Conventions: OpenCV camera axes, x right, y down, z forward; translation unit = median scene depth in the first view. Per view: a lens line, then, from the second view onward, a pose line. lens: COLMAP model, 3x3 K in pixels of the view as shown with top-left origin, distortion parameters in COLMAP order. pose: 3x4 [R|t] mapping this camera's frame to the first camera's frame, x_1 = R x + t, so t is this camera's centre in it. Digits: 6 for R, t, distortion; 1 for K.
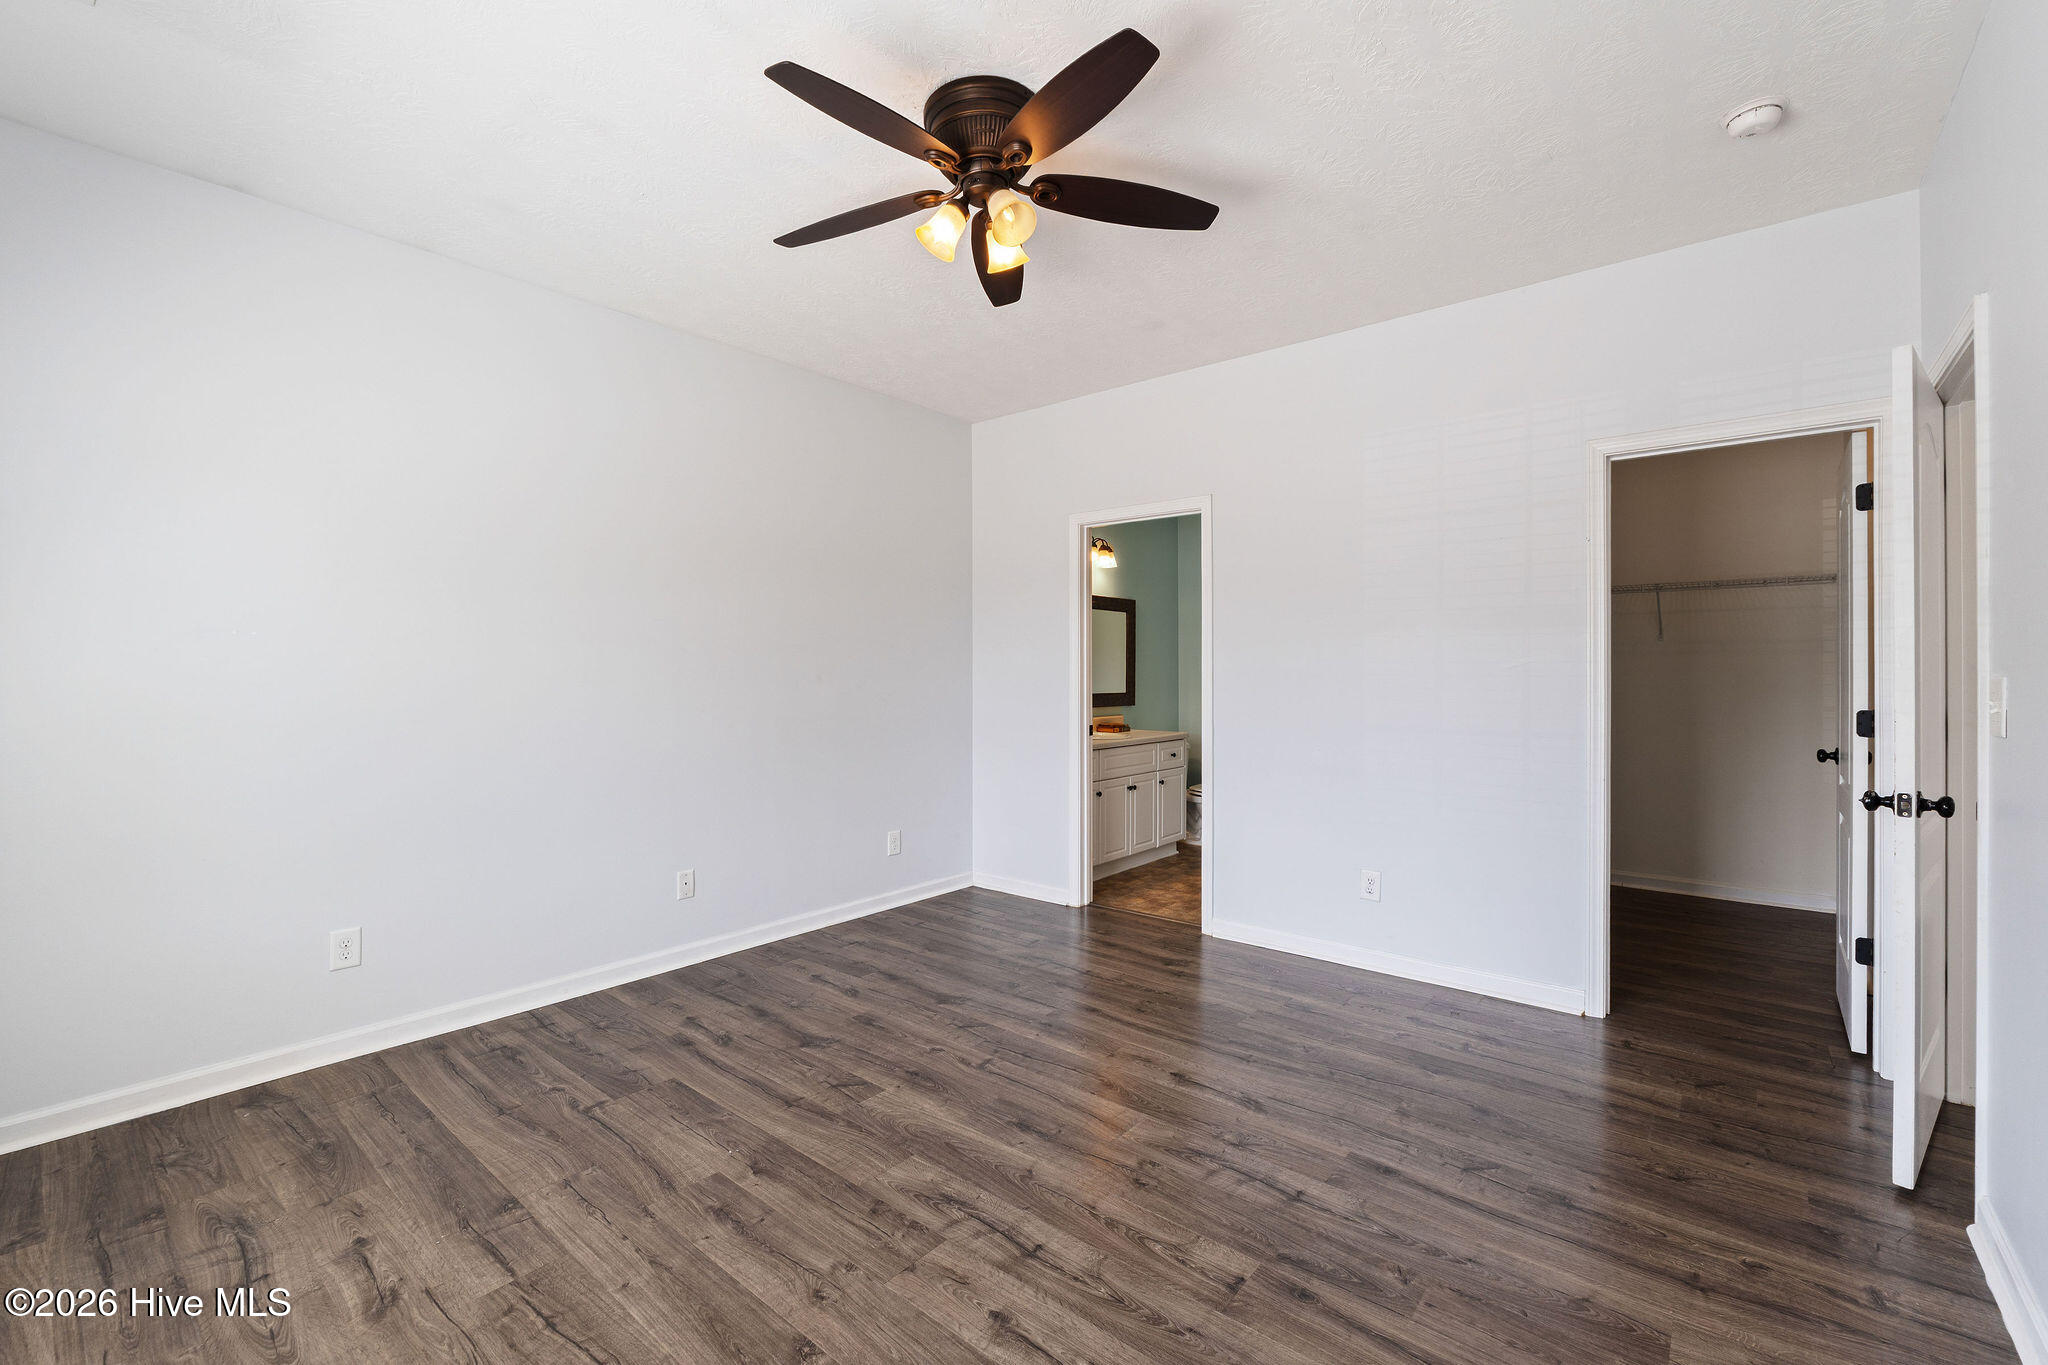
lens RADIAL K [[859.1, 0, 1016.5], [0, 859.1, 671.7], [0, 0, 1]] dist [-0.004773, -0.000253]
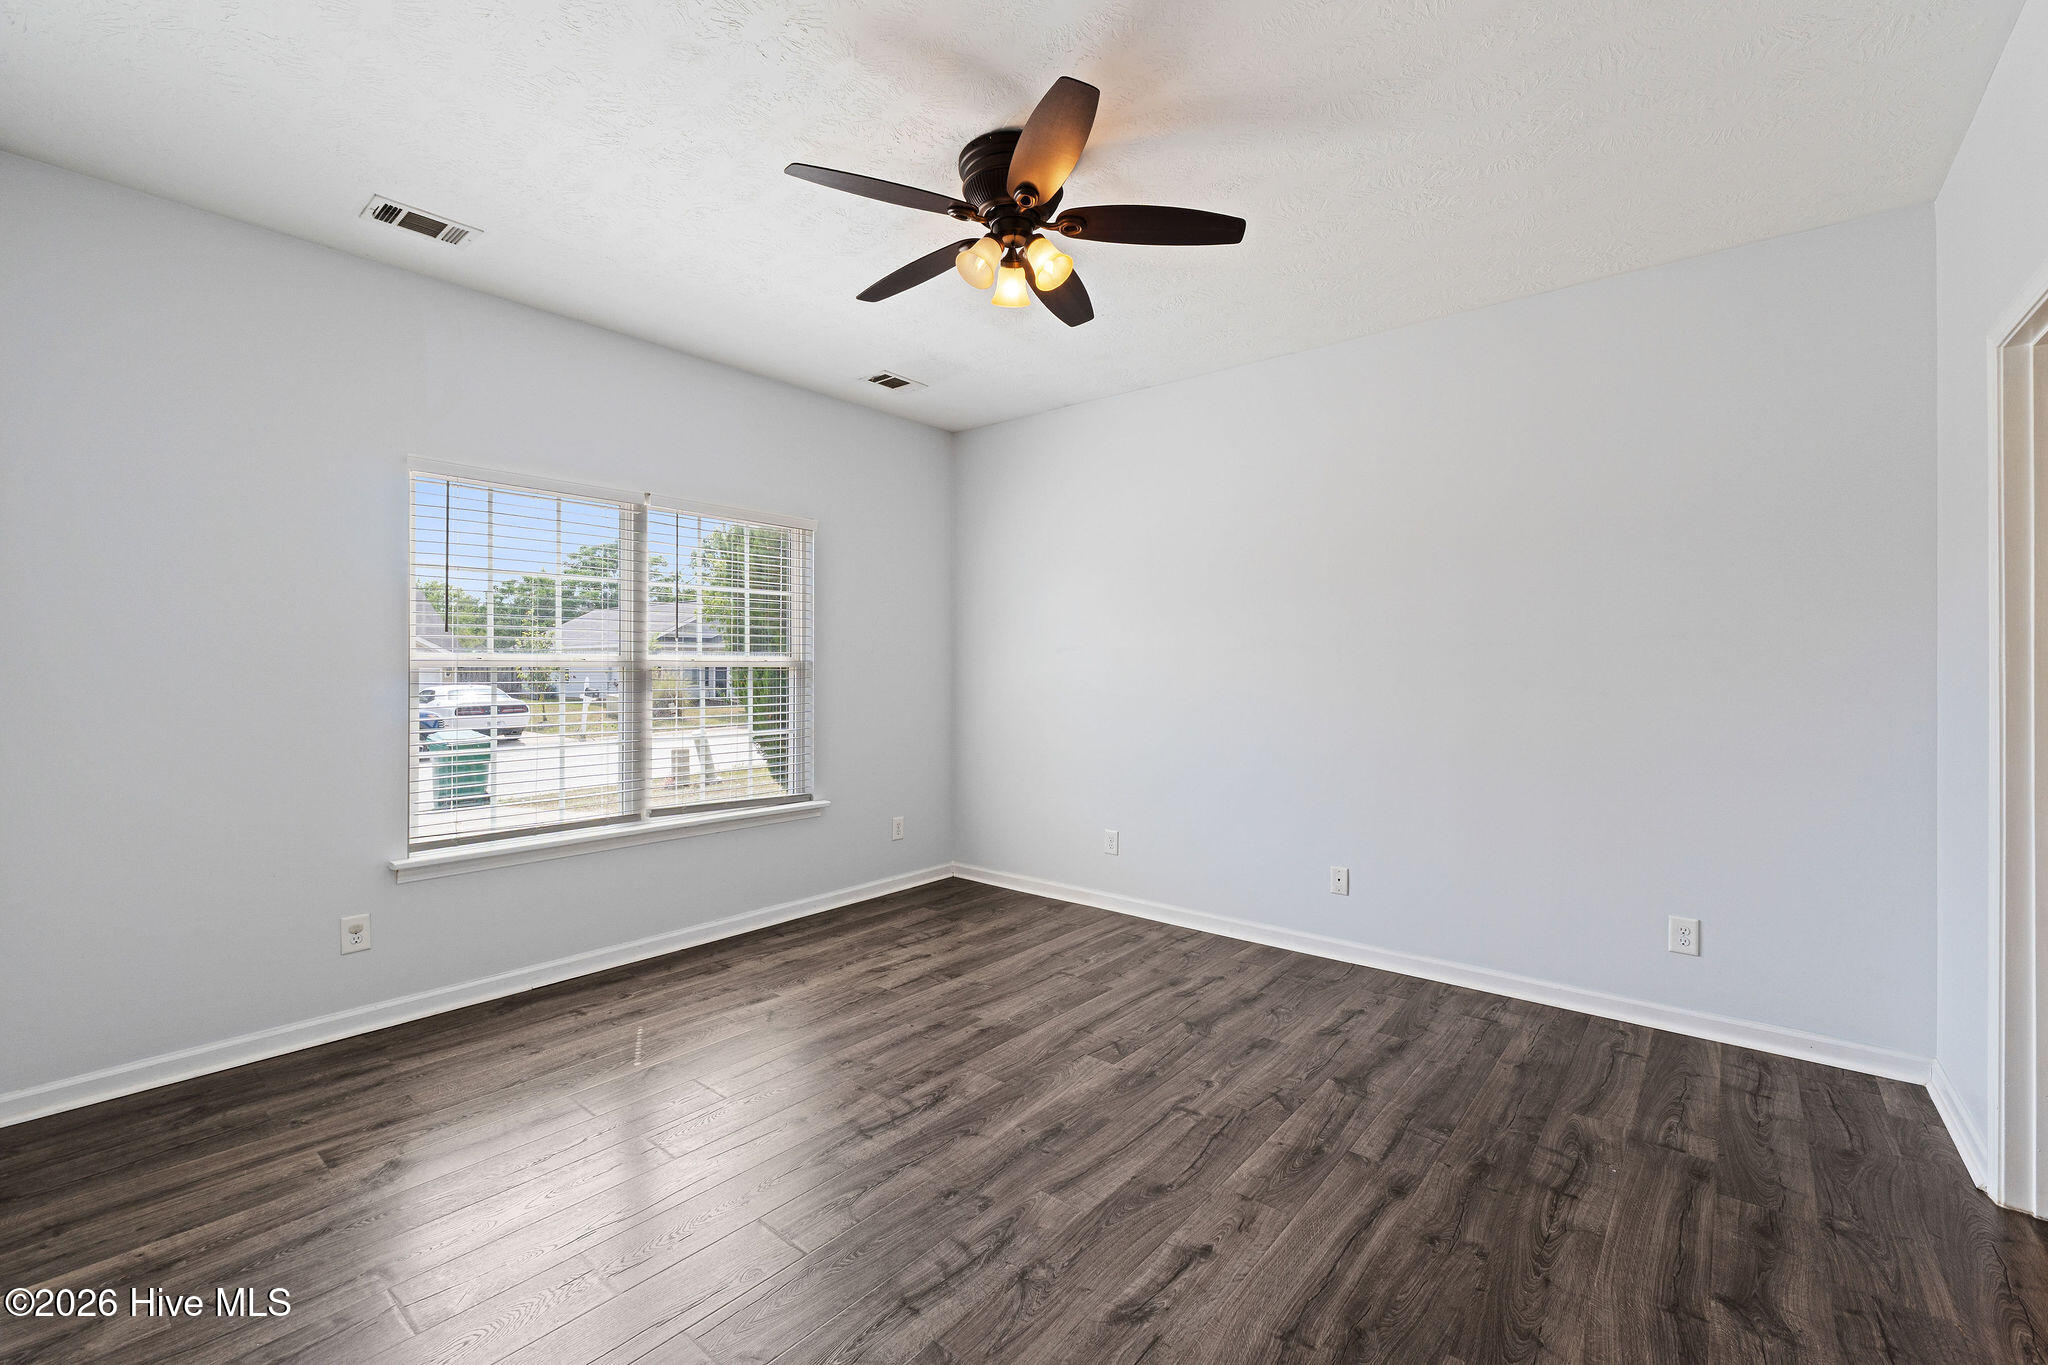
lens RADIAL K [[859.1, 0, 1019.1], [0, 859.1, 686.8], [0, 0, 1]] dist [-0.004773, -0.000253]
pose [[0.006092, 0.019088, -0.999799, 0.868877], [-0.000623, 0.999818, 0.019085, -0.007320], [0.999981, 0.000506, 0.006103, 0.829587]]
